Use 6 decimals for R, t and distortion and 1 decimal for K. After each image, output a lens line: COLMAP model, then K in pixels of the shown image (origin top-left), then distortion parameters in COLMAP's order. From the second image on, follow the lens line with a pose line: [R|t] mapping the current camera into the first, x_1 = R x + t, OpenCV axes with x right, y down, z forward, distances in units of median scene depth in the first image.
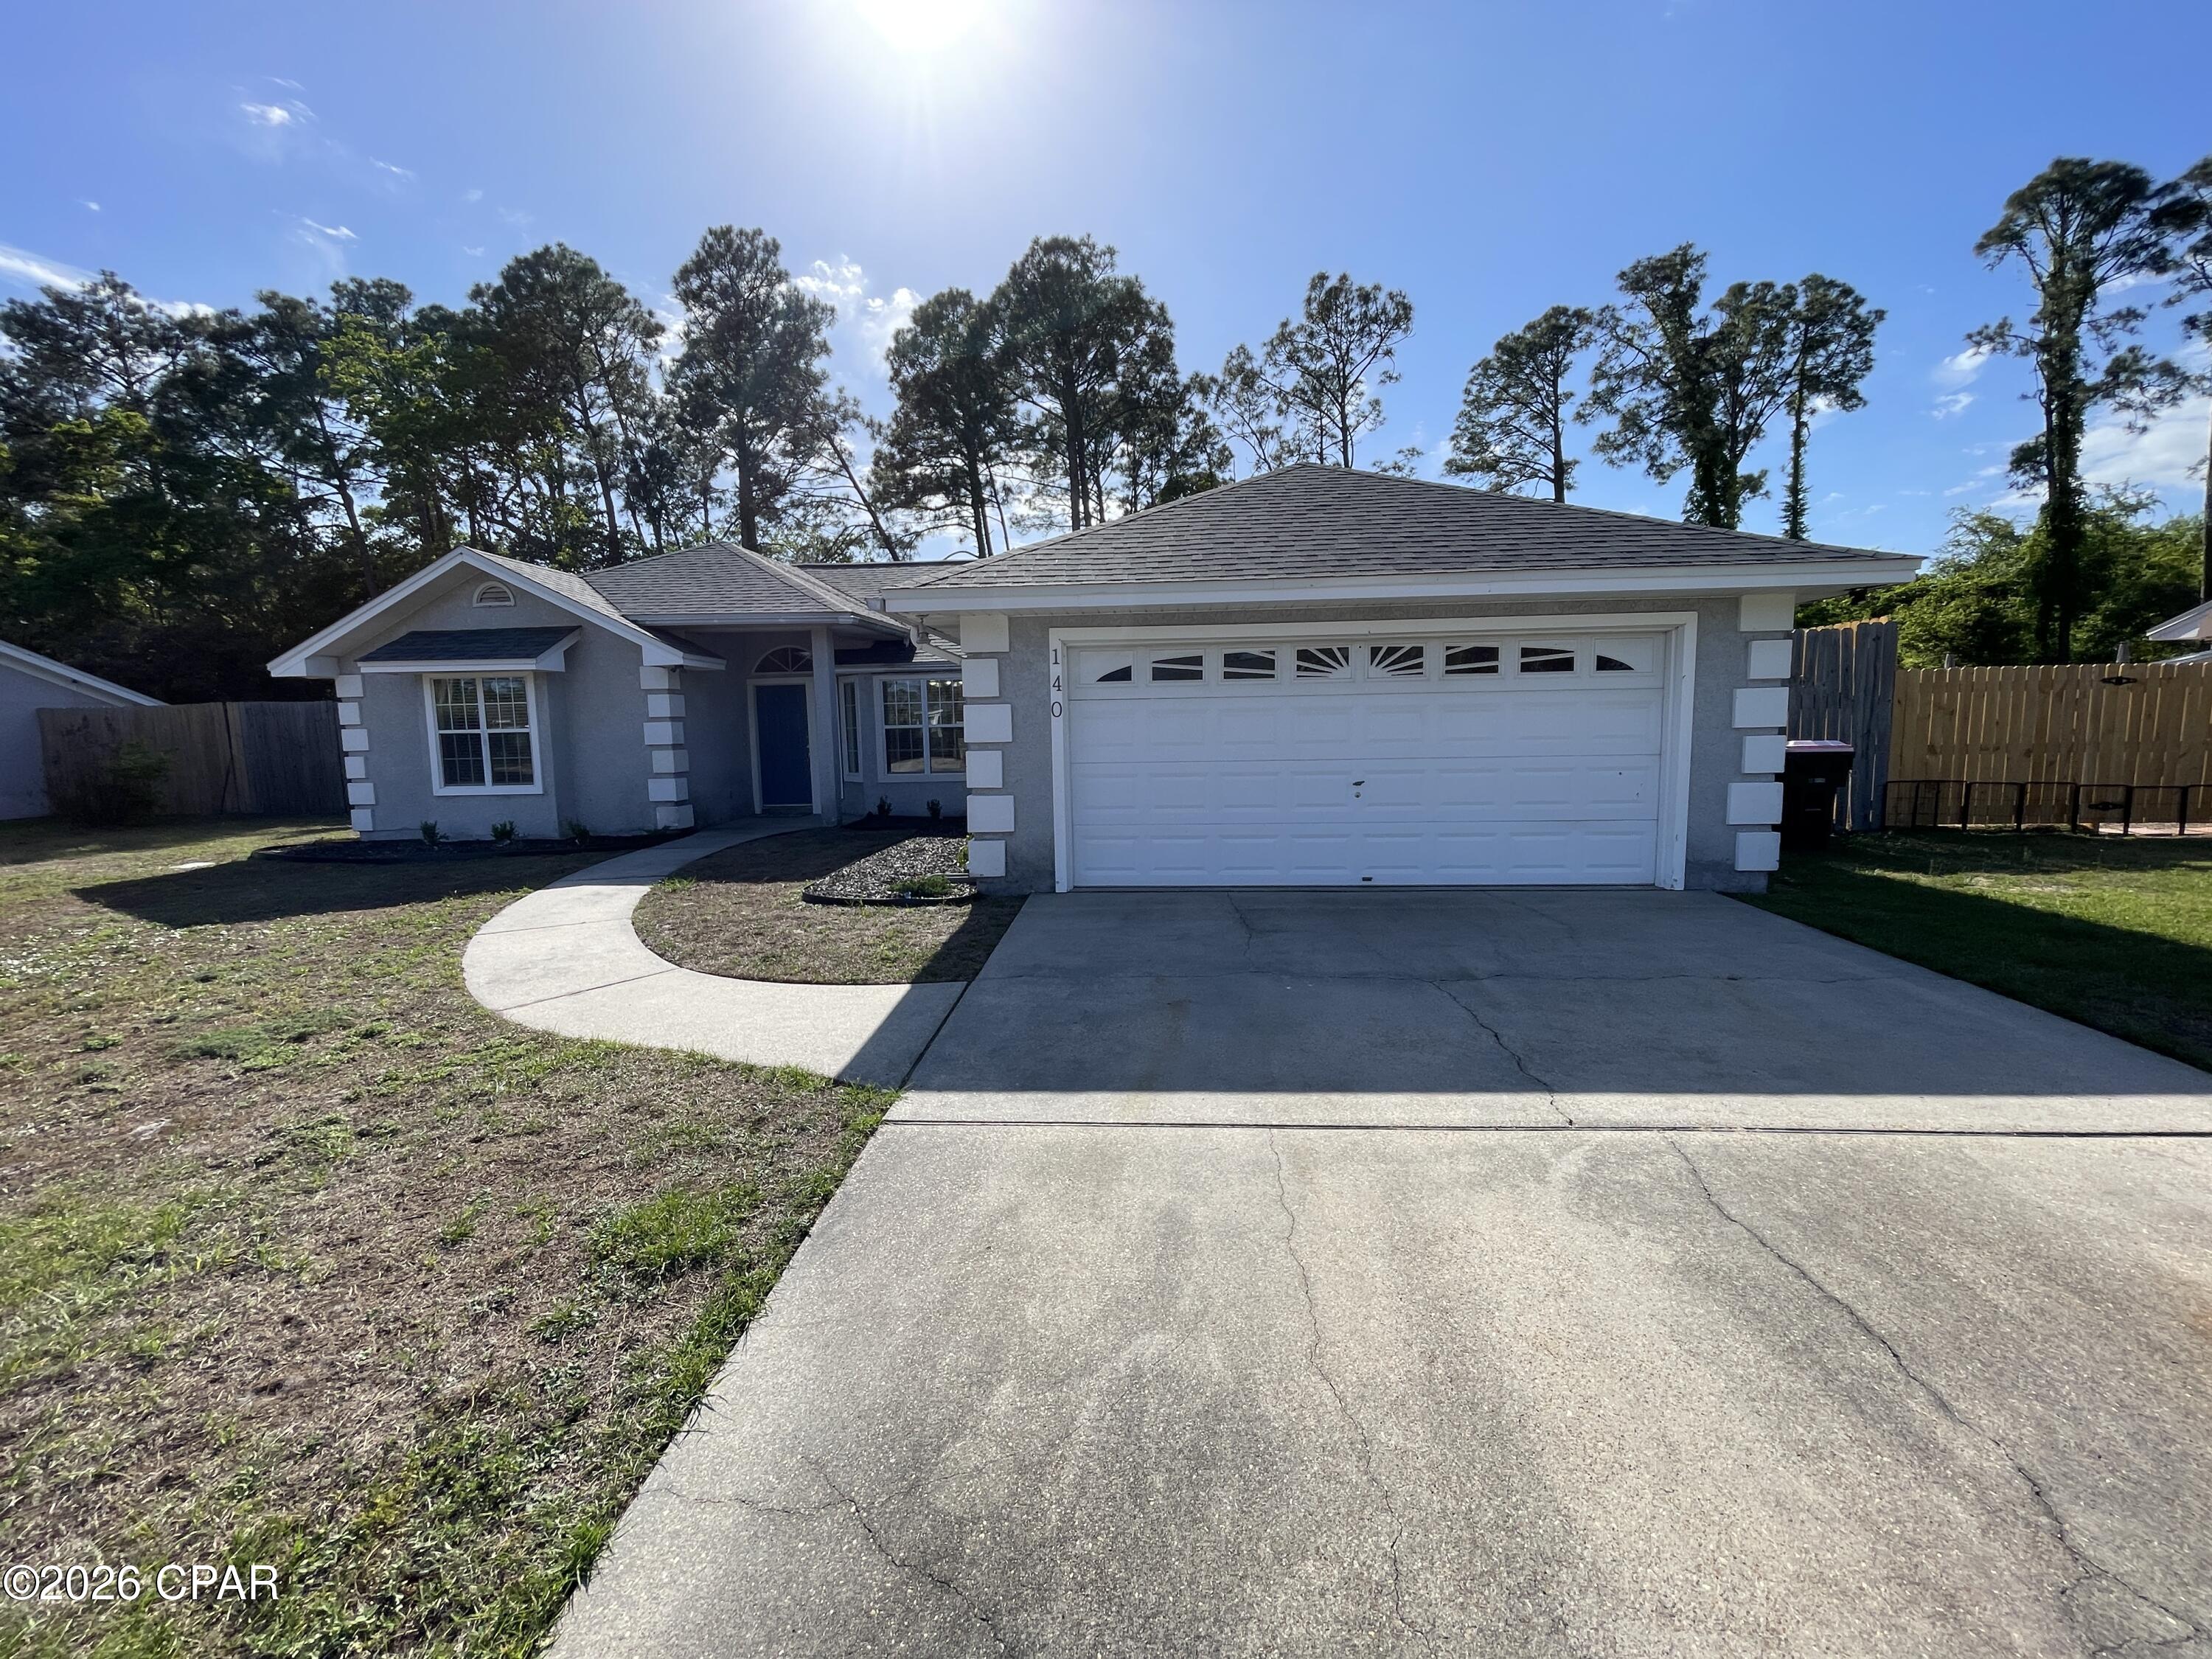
lens RADIAL K [[887.1, 0, 1101.3], [0, 887.1, 823.9], [0, 0, 1]] dist [-0.000159, 0.000111]
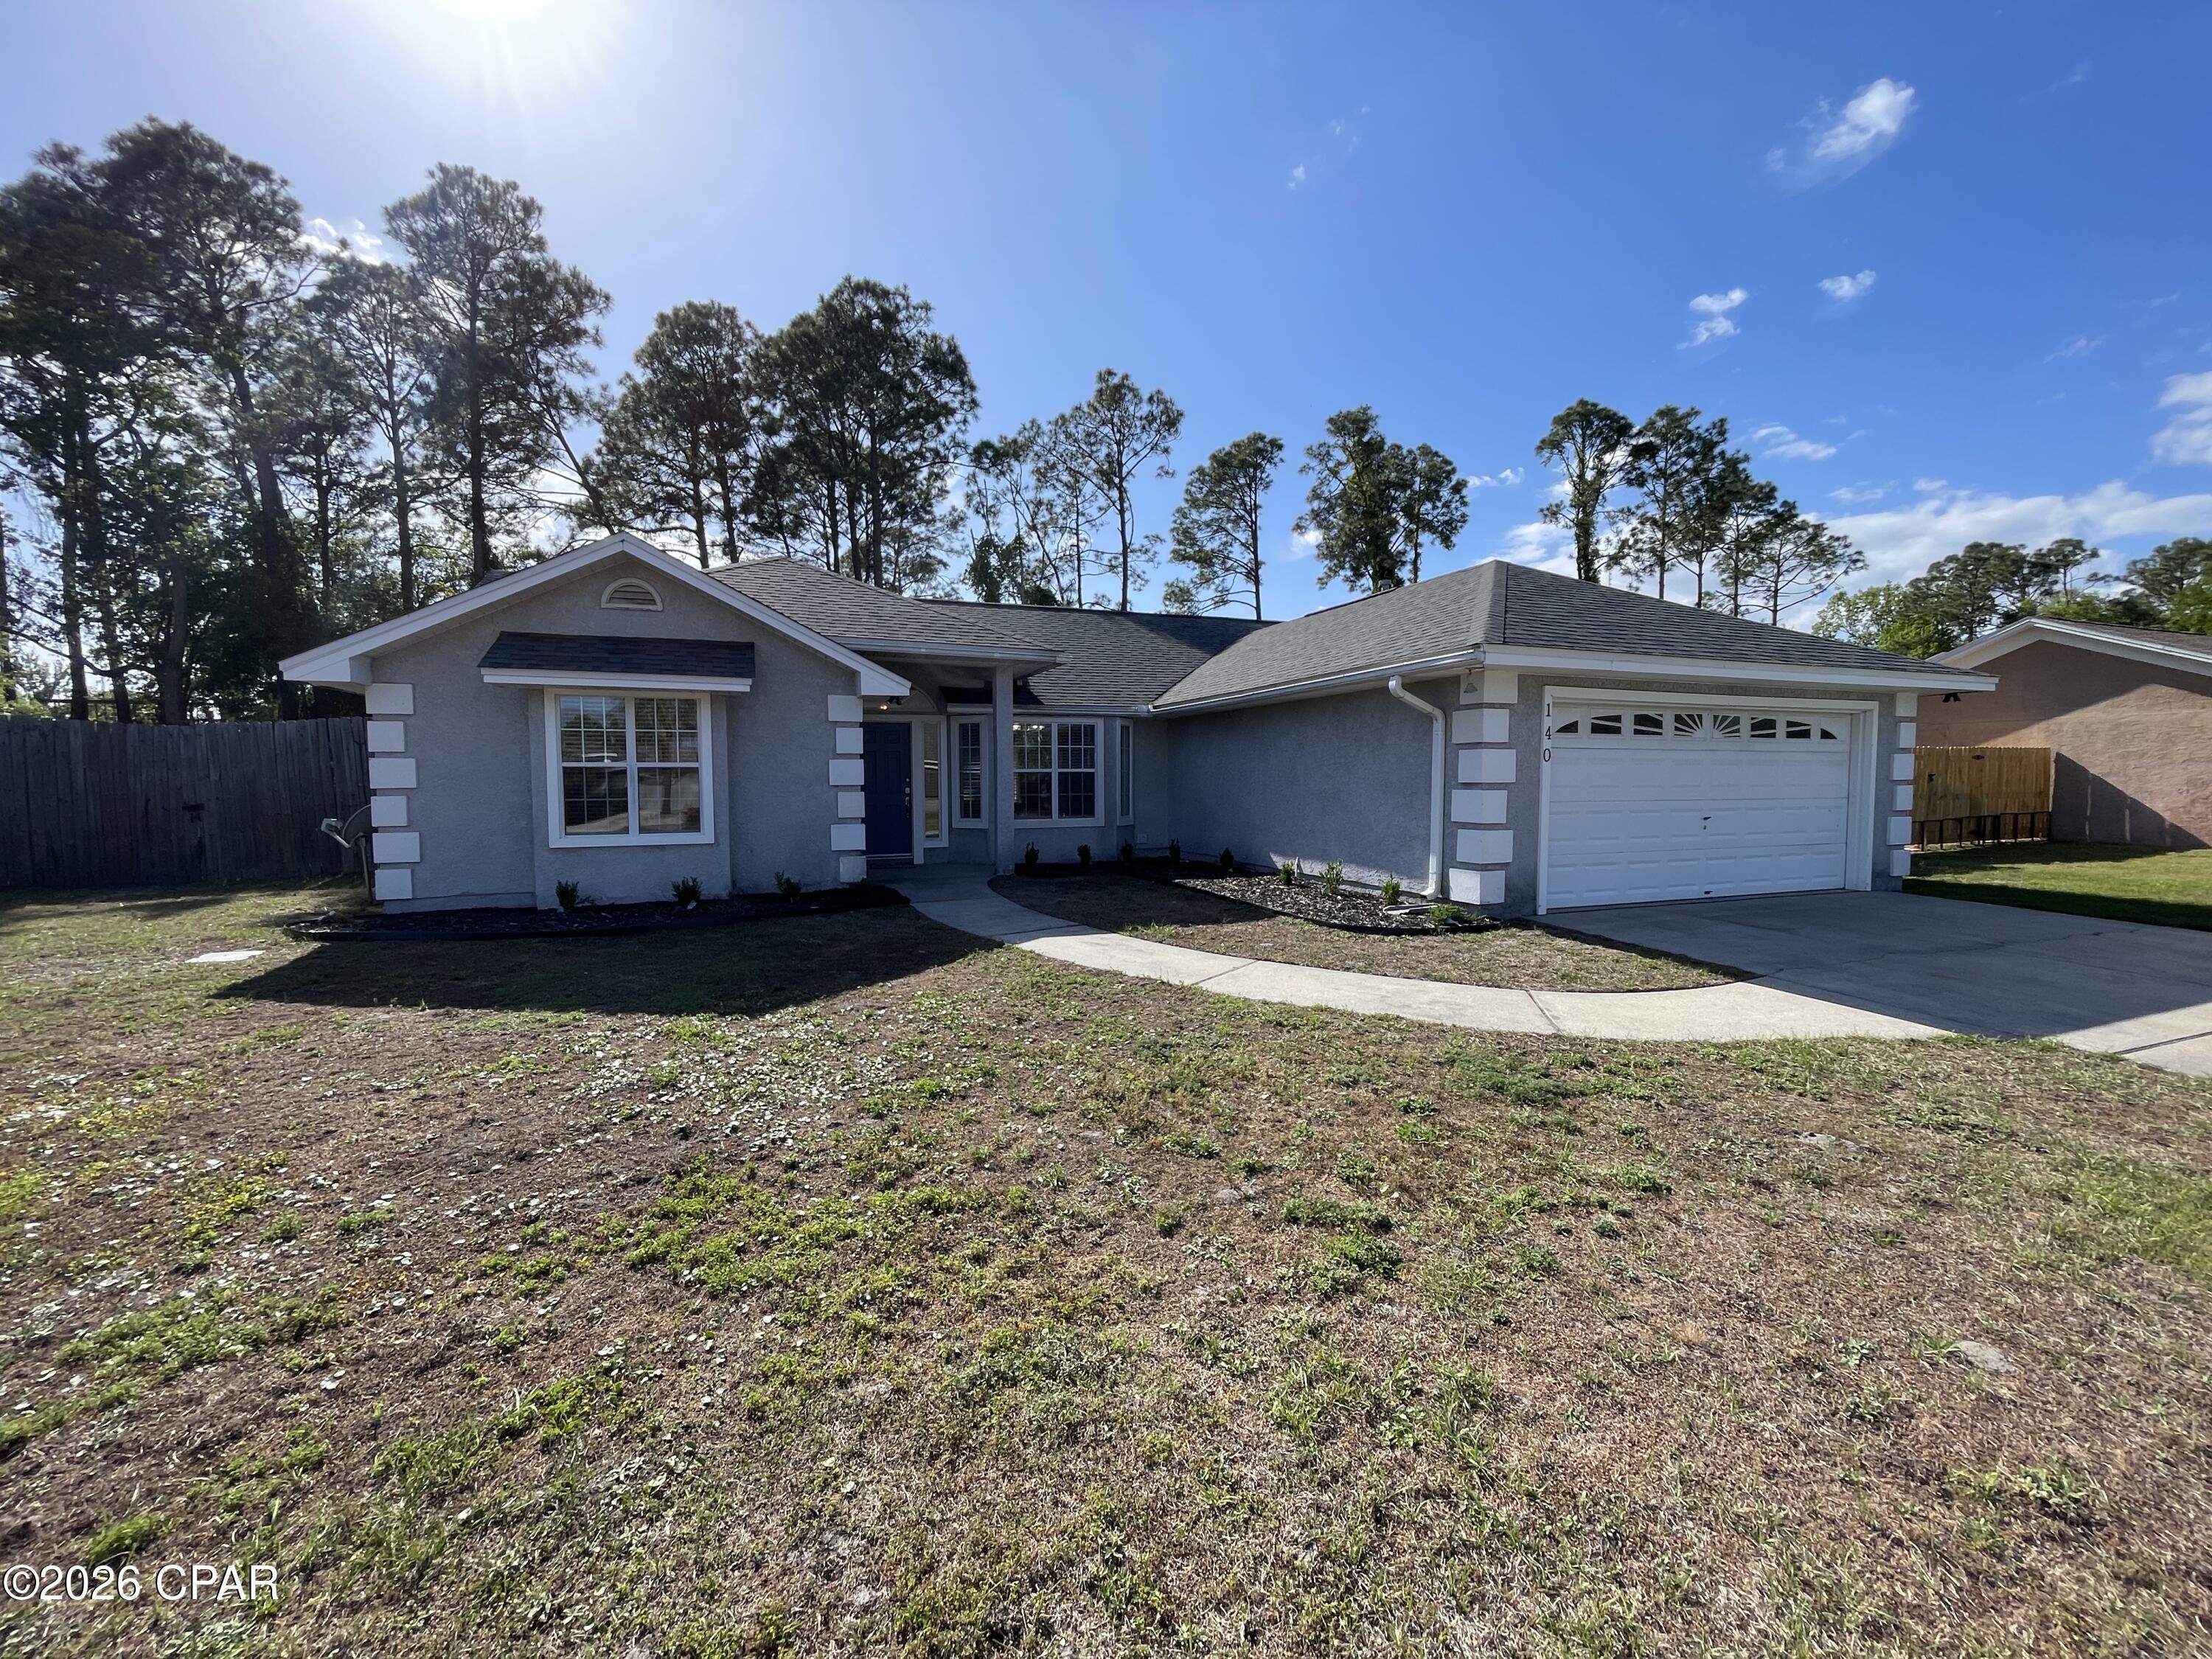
lens RADIAL K [[894.1, 0, 1096.5], [0, 894.1, 826.7], [0, 0, 1]] dist [-0.000810, 0.000061]
pose [[0.911583, -0.004912, 0.411088, -0.253455], [0.030077, 0.998046, -0.054770, 0.002430], [-0.410015, 0.062292, 0.909949, 0.043592]]
